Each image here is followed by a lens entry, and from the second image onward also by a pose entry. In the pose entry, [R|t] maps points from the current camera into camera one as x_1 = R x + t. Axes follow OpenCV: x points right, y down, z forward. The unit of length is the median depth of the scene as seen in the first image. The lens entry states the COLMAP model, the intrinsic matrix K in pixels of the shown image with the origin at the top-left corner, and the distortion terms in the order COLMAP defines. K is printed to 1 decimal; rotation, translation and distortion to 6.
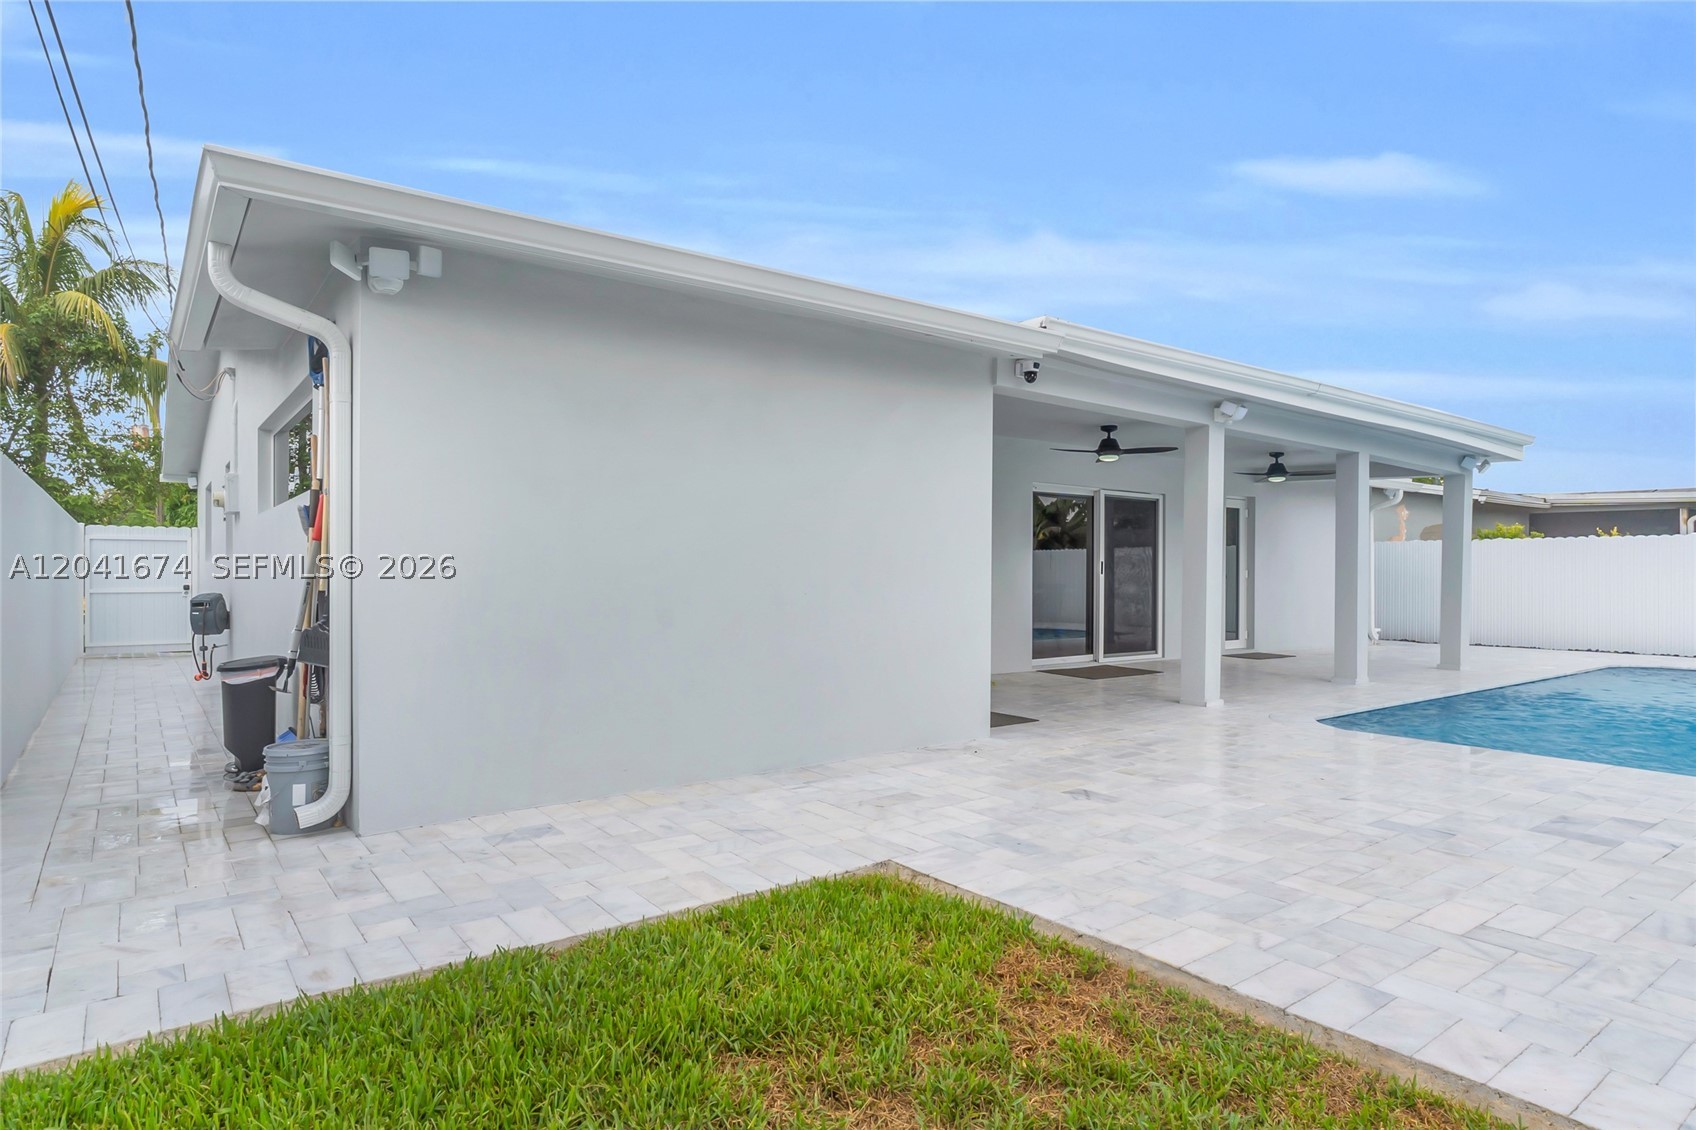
lens RADIAL K [[971.7, 0, 847.1], [0, 971.7, 569.6], [0, 0, 1]] dist [-0.002988, -0.001257]
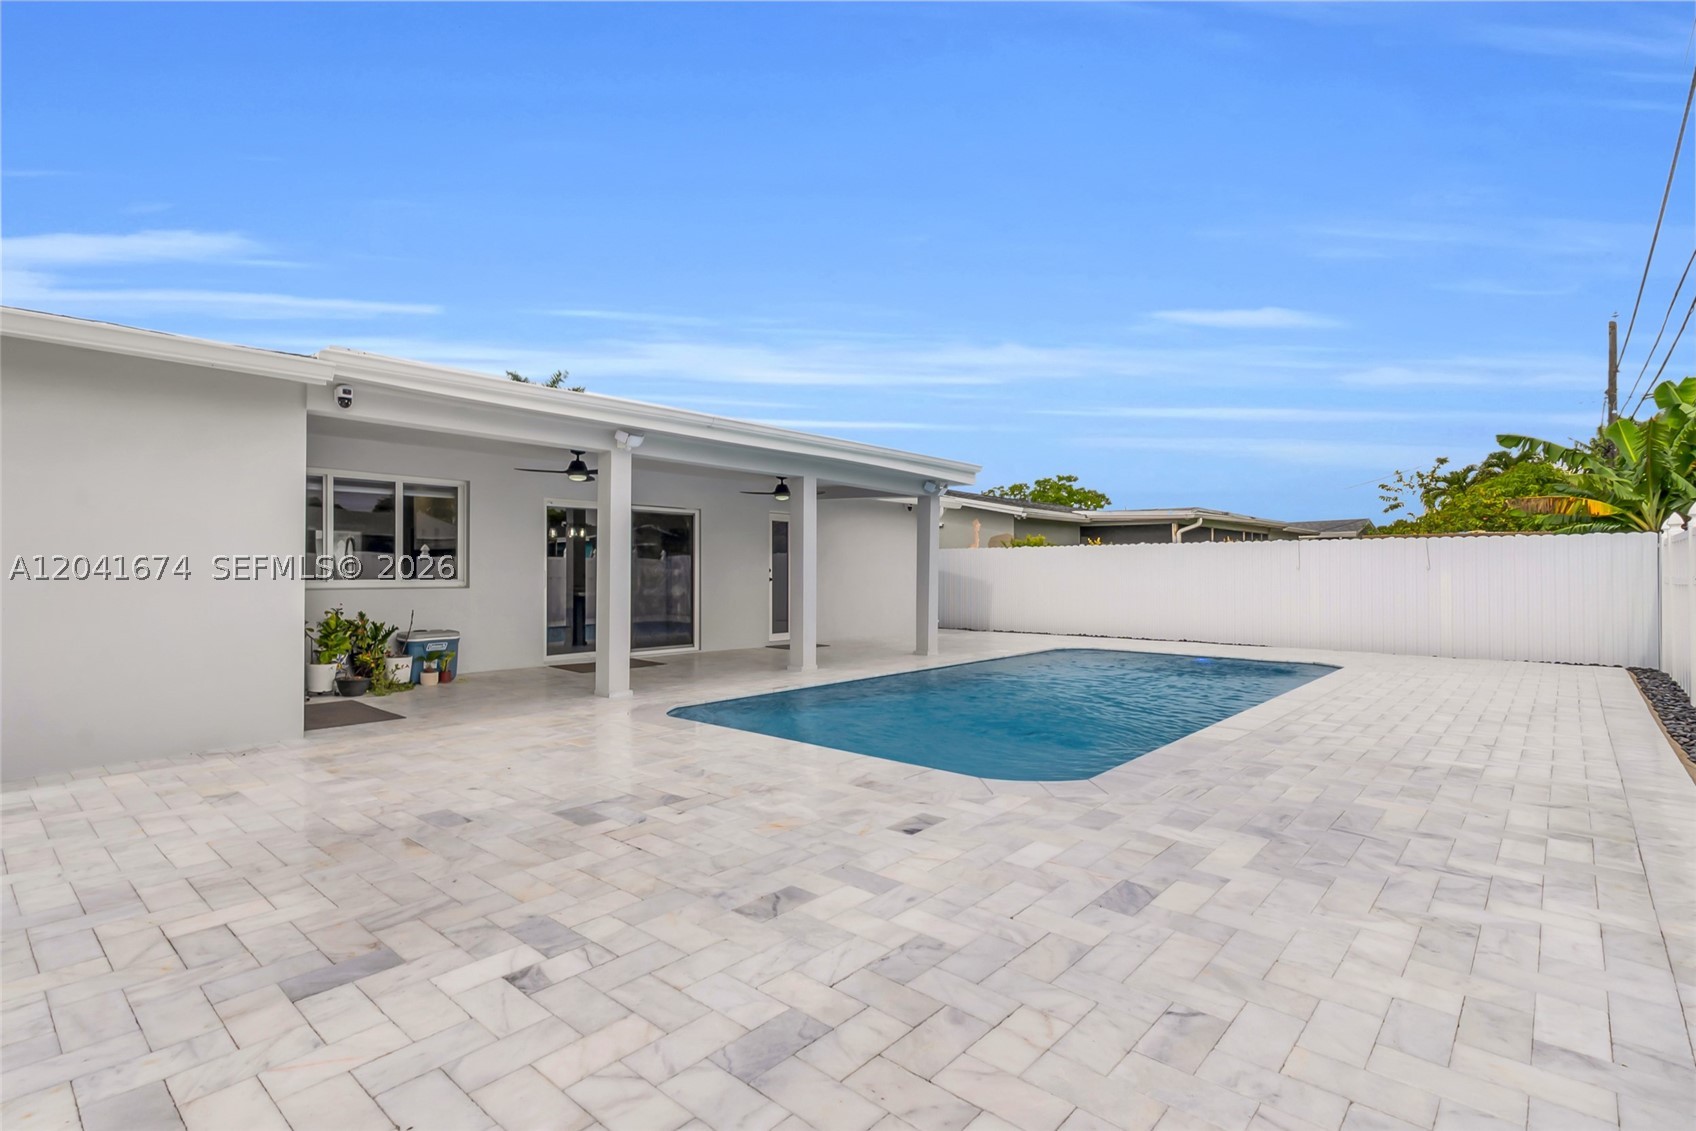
lens RADIAL K [[831.1, 0, 845.6], [0, 831.1, 566.2], [0, 0, 1]] dist [-0.002043, -0.000009]
pose [[0.979146, -0.004427, 0.203107, 0.377499], [0.005203, 0.999981, -0.003286, -0.006968], [-0.203089, 0.004274, 0.979151, -0.011167]]
